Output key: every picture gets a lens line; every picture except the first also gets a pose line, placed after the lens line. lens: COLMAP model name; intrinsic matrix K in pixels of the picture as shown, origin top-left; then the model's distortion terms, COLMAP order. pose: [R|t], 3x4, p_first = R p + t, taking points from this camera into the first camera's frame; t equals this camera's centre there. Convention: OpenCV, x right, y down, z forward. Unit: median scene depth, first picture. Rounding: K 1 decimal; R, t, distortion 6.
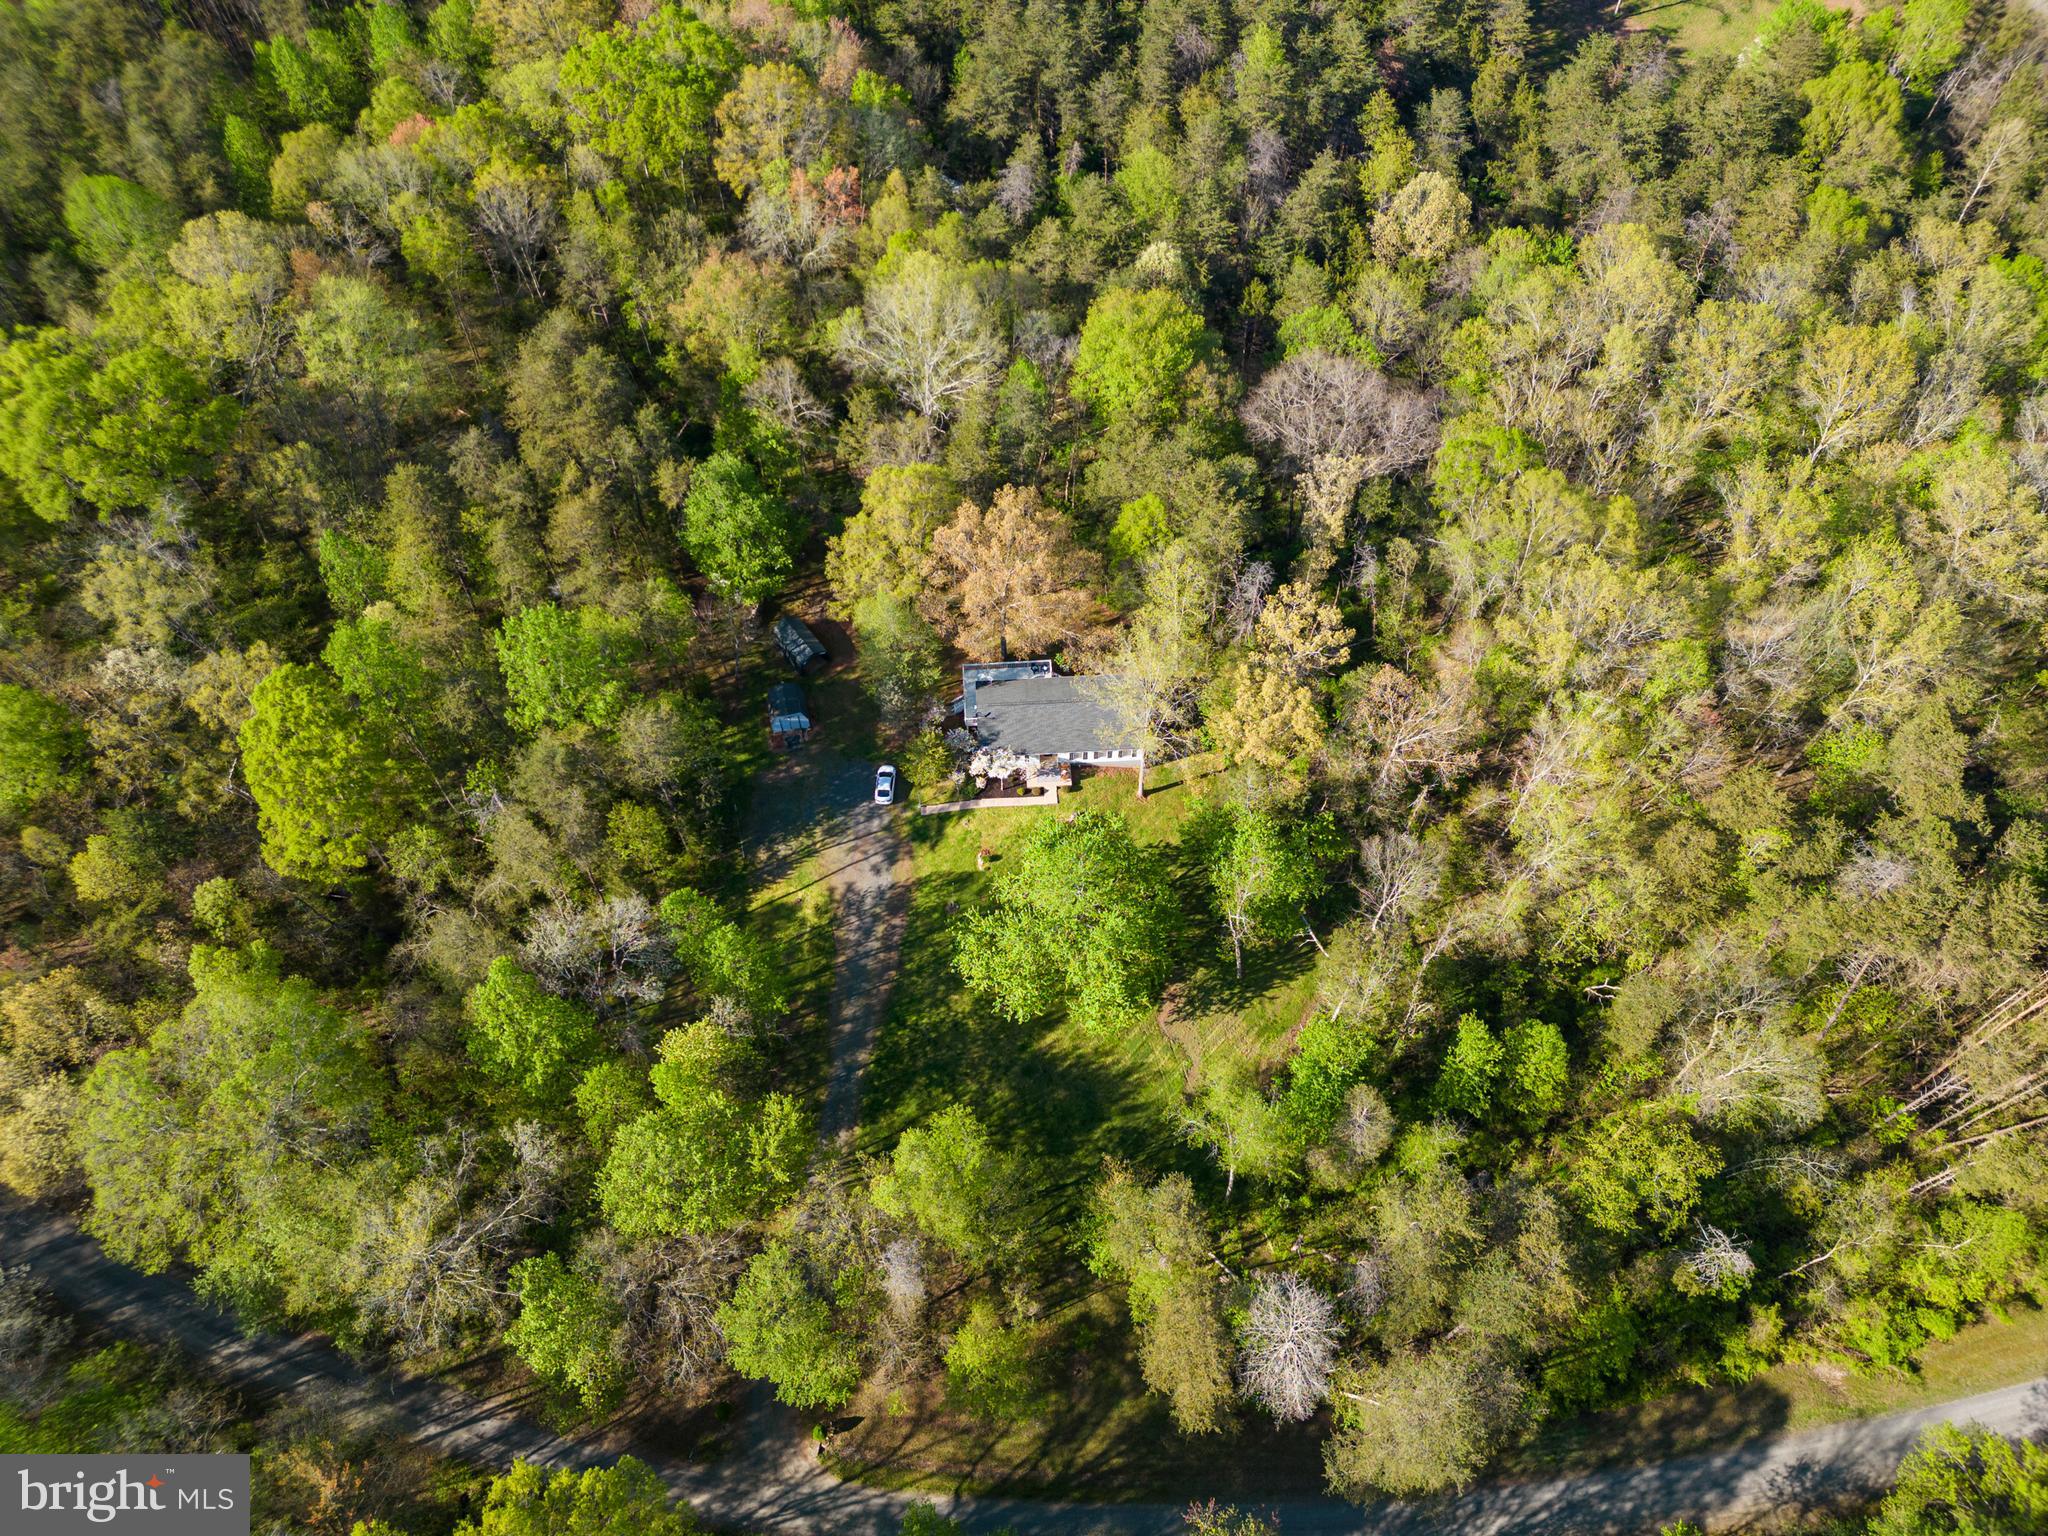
lens RADIAL K [[1432.8, 0, 1016.9], [0, 1432.8, 794.1], [0, 0, 1]] dist [0.049244, -0.043837]
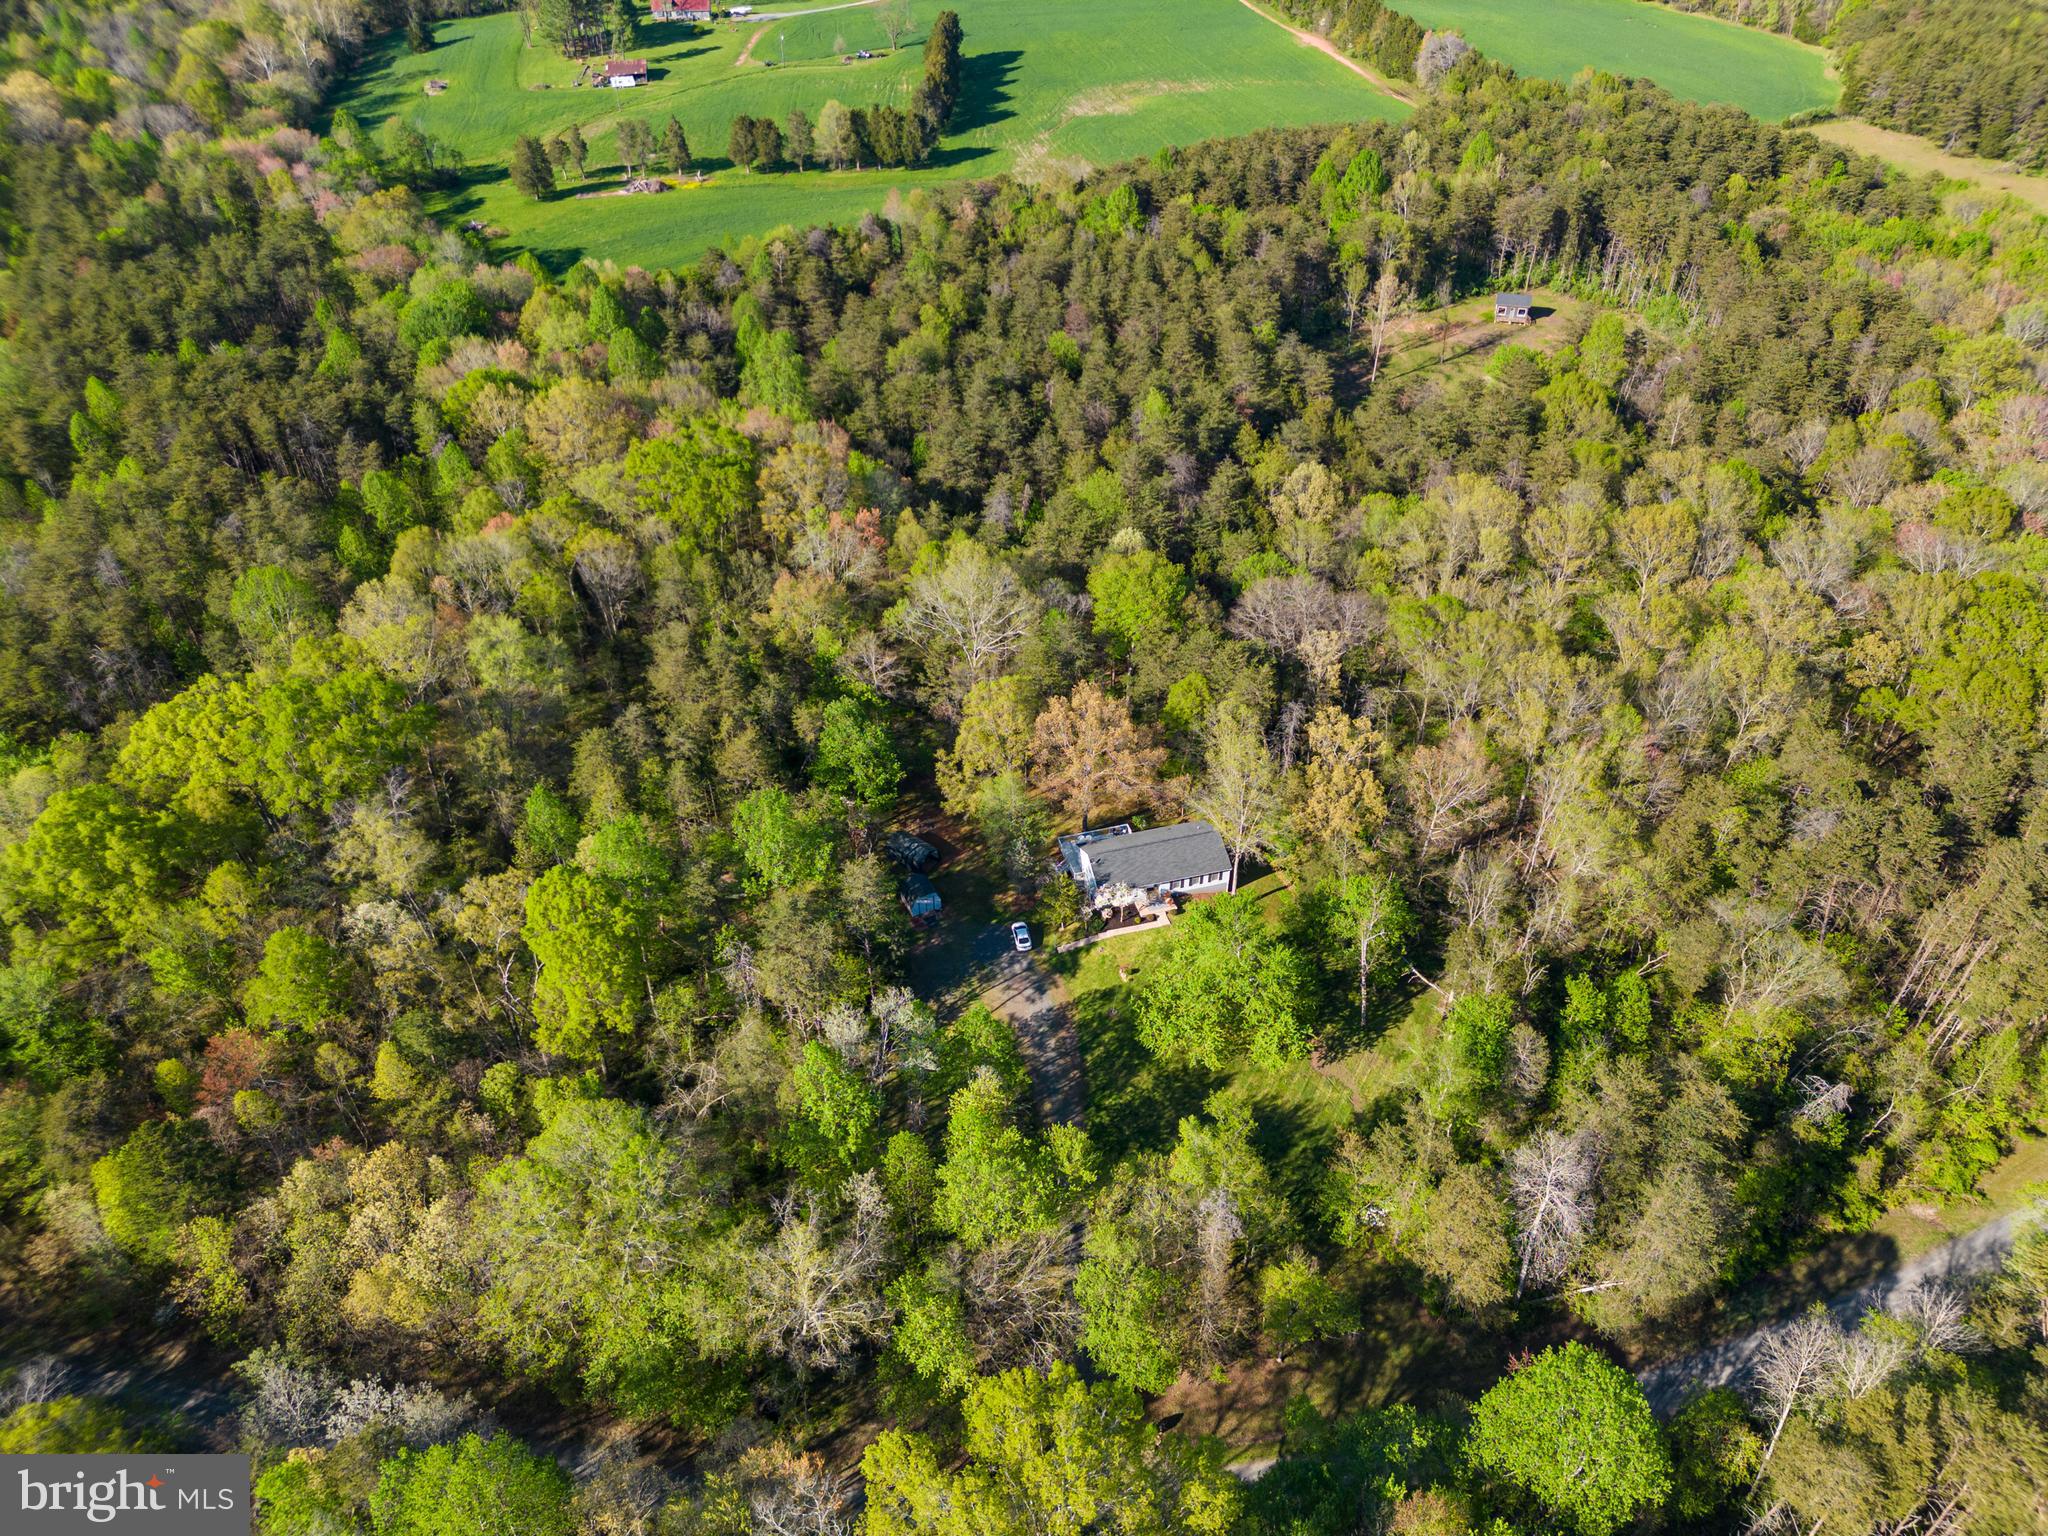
lens RADIAL K [[1432.8, 0, 991.9], [0, 1432.8, 818.9], [0, 0, 1]] dist [0.049244, -0.043837]
pose [[0.976245, -0.135049, 0.169435, -0.306279], [0.180112, 0.940500, -0.288132, 0.241394], [-0.120442, 0.311805, 0.942482, -0.140920]]
